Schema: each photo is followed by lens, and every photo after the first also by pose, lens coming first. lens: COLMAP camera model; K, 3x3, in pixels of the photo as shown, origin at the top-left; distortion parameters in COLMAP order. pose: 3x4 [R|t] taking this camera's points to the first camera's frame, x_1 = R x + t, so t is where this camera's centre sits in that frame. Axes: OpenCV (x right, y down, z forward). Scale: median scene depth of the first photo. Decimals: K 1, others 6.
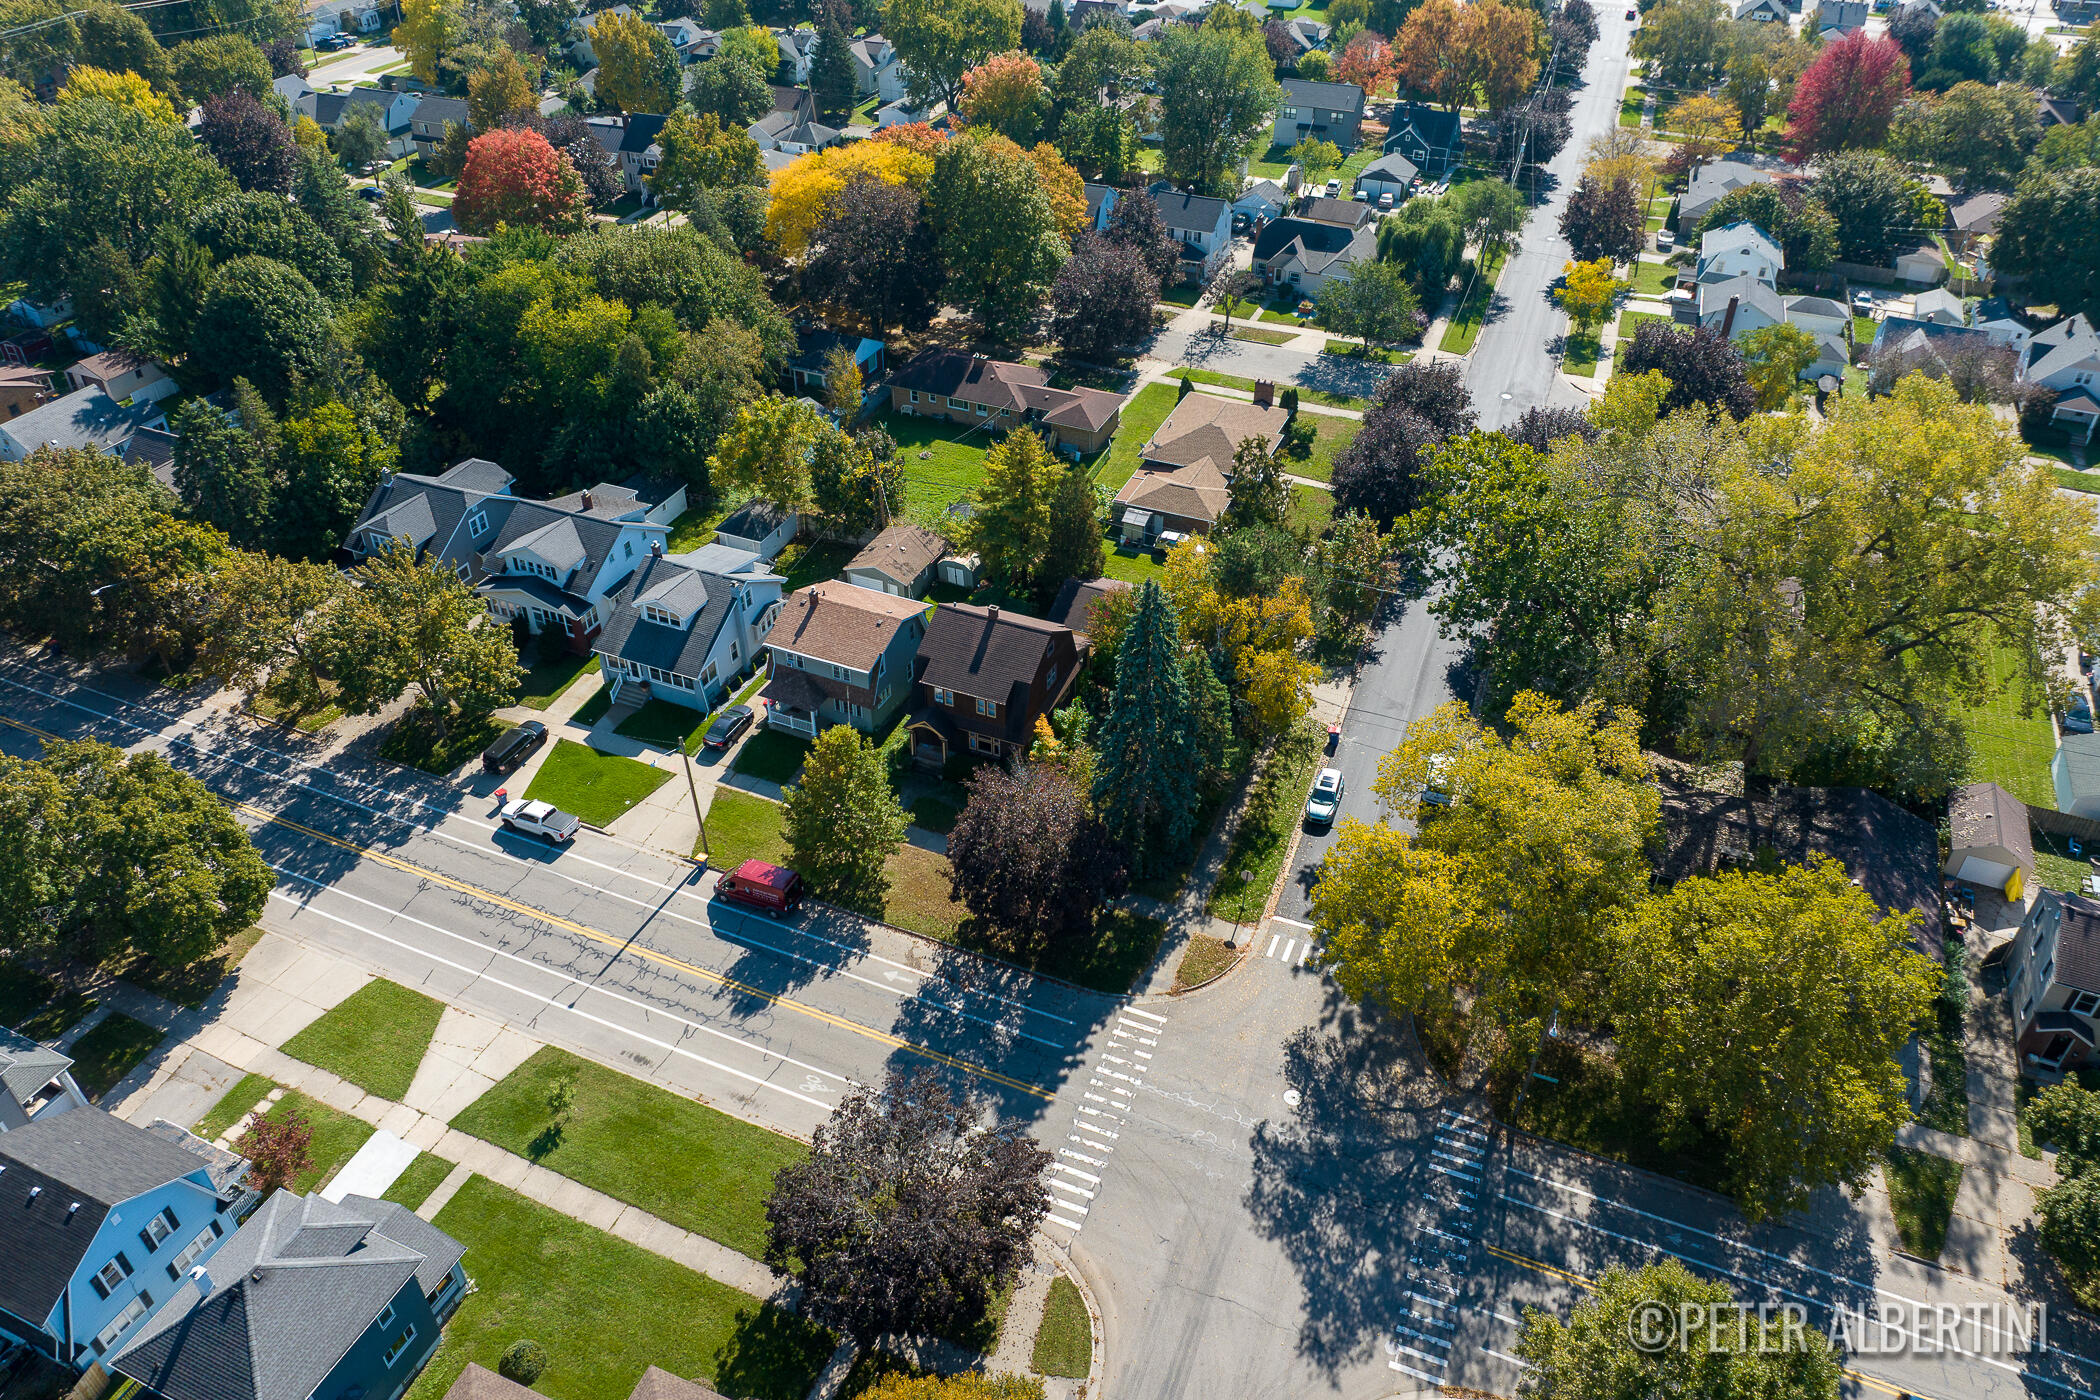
lens RADIAL K [[1476.0, 0, 1045.5], [0, 1476.0, 693.5], [0, 0, 1]] dist [-0.033932, -0.006425]
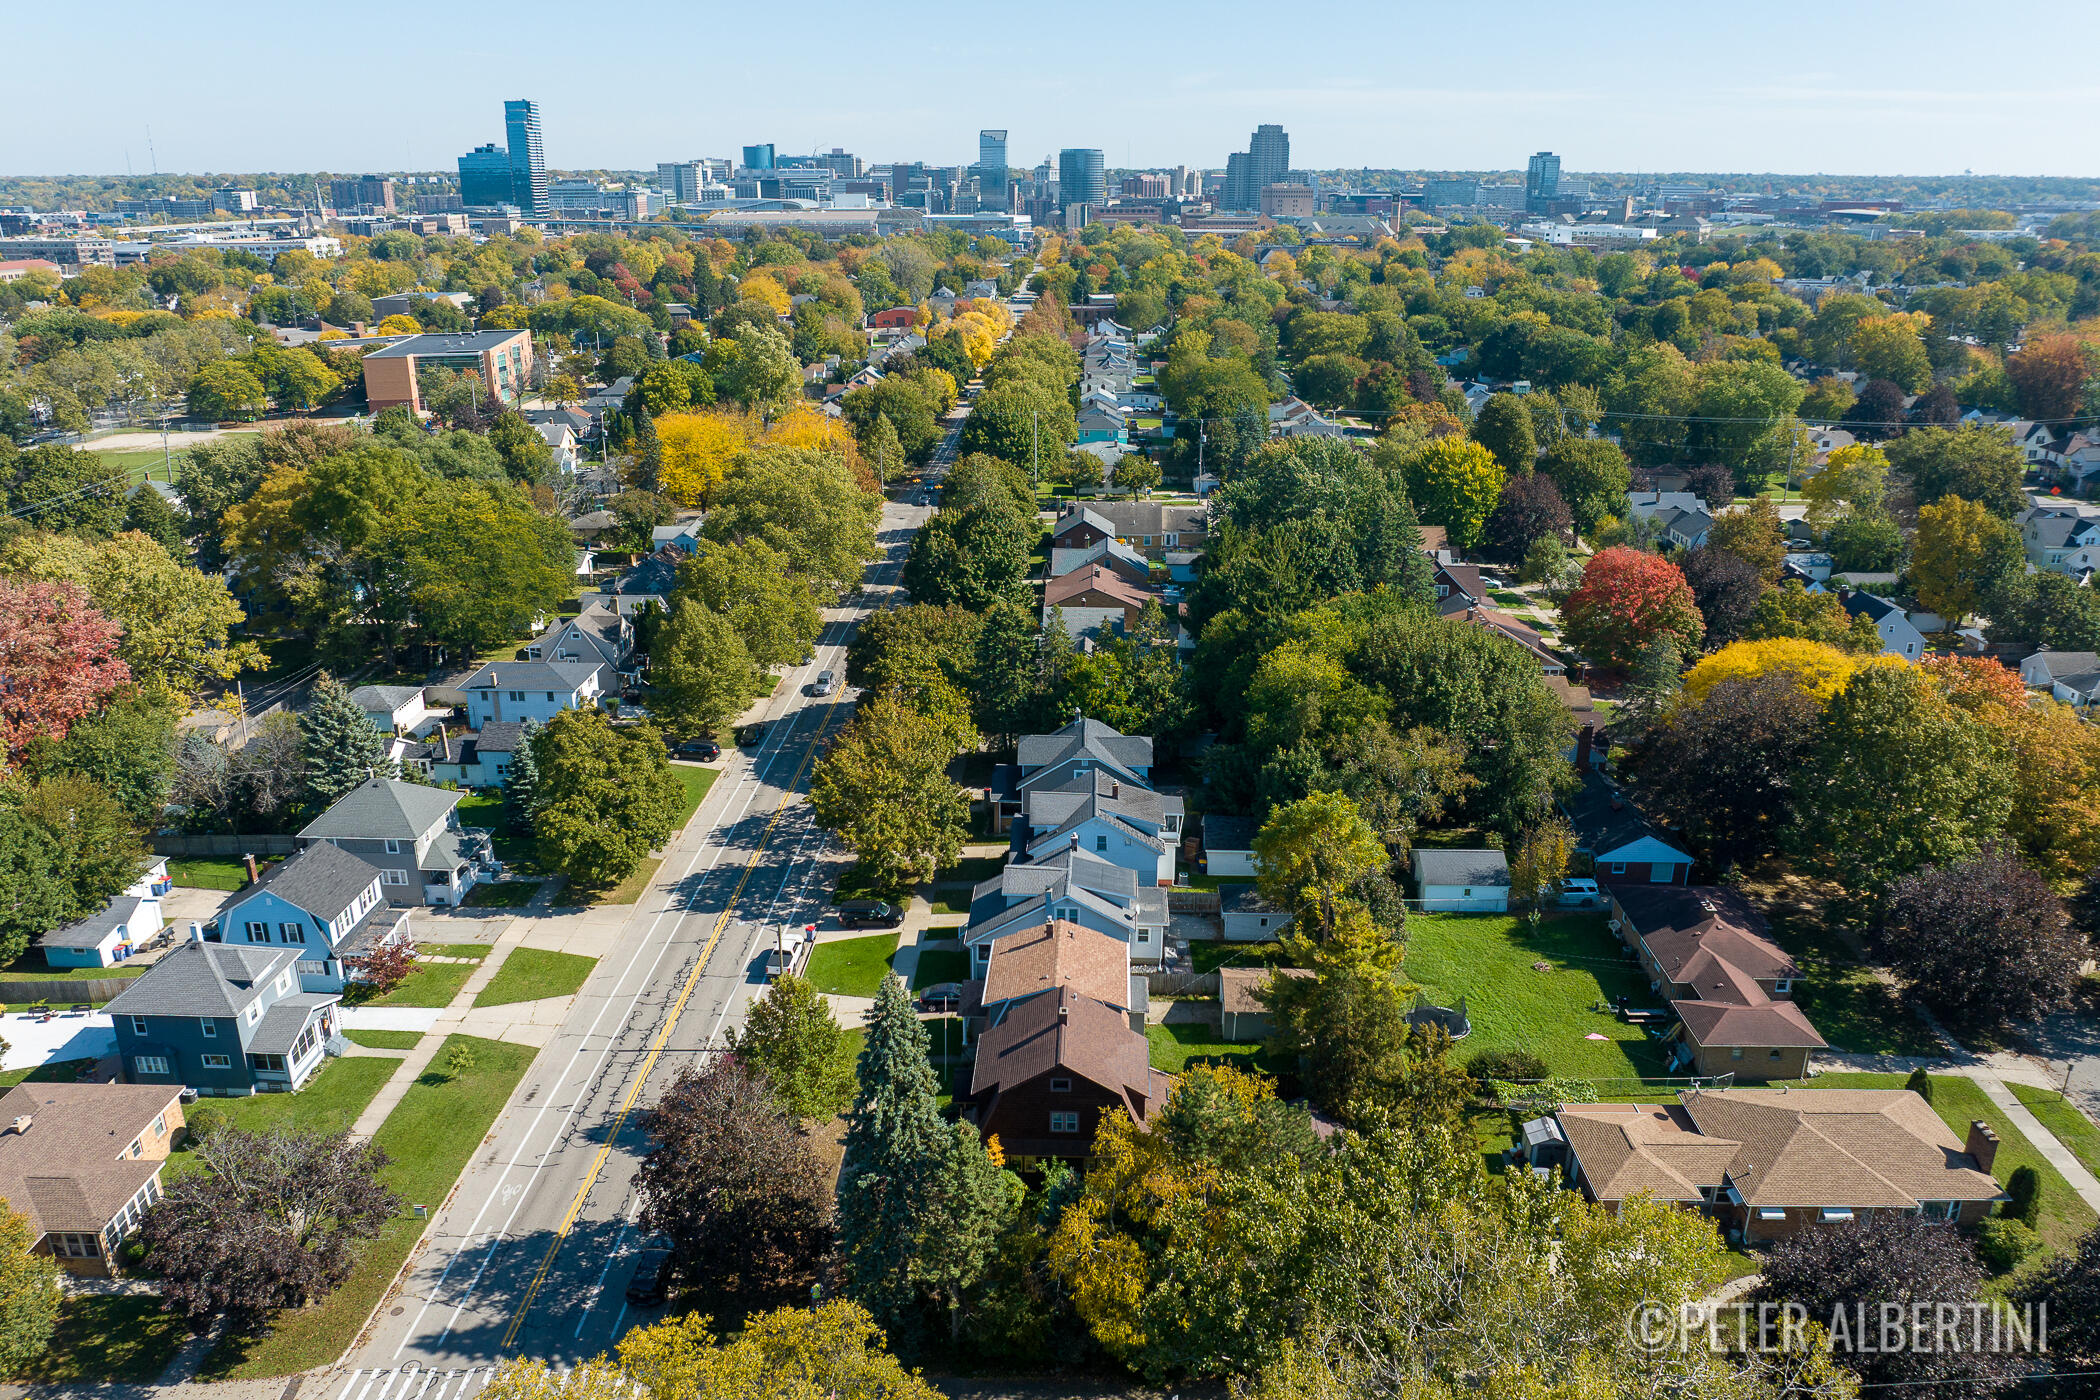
lens RADIAL K [[1476.0, 0, 1045.5], [0, 1476.0, 693.5], [0, 0, 1]] dist [-0.033932, -0.006425]
pose [[0.366995, 0.305025, -0.878791, 0.620629], [-0.550812, 0.832545, 0.058946, -0.242301], [0.749613, 0.462416, 0.473551, 0.467685]]
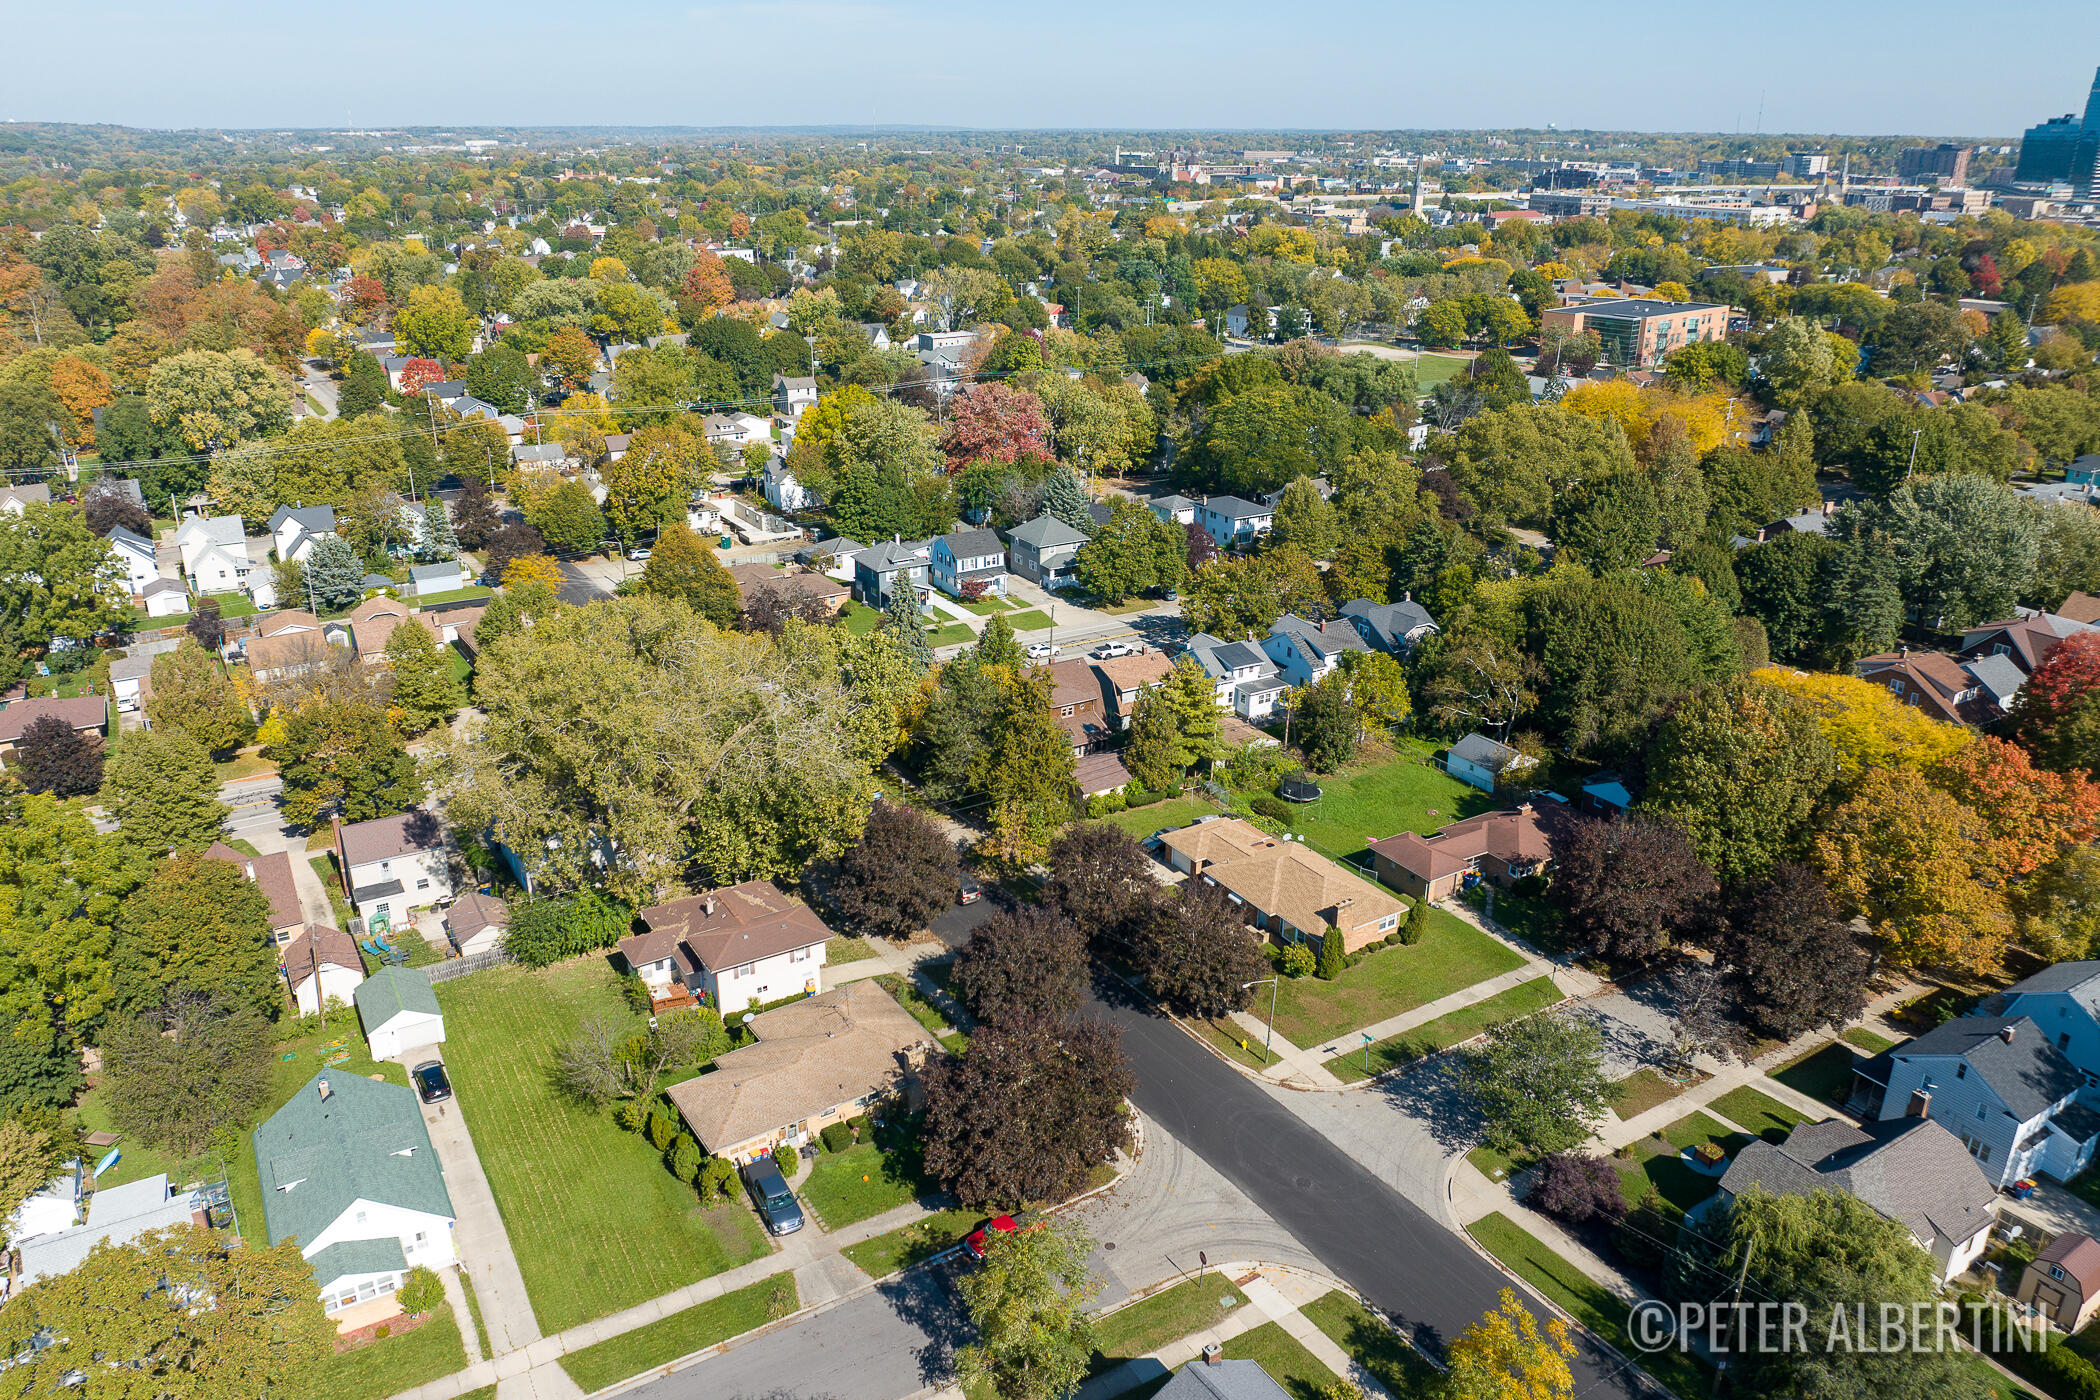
lens RADIAL K [[1476.0, 0, 1045.5], [0, 1476.0, 693.5], [0, 0, 1]] dist [-0.033932, -0.006425]
pose [[-0.576478, 0.286654, -0.765181, 1.157802], [-0.490444, 0.627620, 0.604615, -0.957642], [0.653558, 0.723825, -0.221221, 1.302813]]
